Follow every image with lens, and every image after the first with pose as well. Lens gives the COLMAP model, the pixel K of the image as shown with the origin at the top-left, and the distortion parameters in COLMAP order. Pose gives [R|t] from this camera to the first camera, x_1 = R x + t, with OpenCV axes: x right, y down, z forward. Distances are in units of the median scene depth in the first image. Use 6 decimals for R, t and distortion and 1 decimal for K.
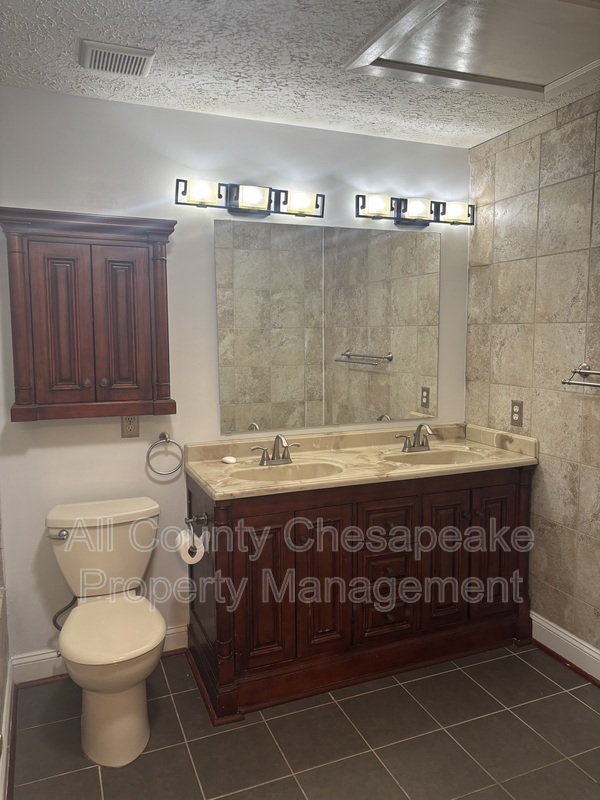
lens RADIAL K [[600.2, 0, 299.6], [0, 600.2, 397.1], [0, 0, 1]] dist [0.045905, -0.005497]
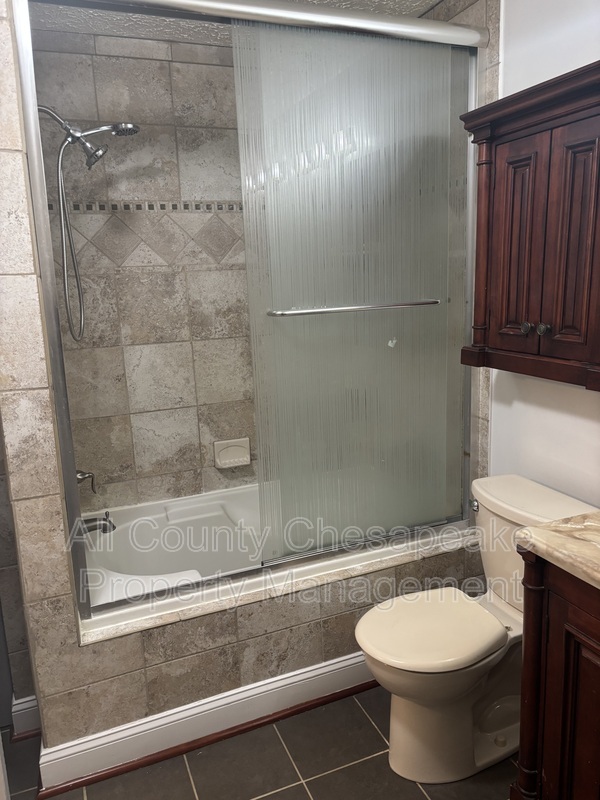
lens RADIAL K [[600.2, 0, 300.5], [0, 600.2, 401.0], [0, 0, 1]] dist [0.045905, -0.005497]
pose [[0.003638, 0.212105, -0.977240, 0.393206], [-0.075034, 0.974549, 0.211242, -0.072223], [0.997174, 0.072558, 0.019461, 0.706369]]
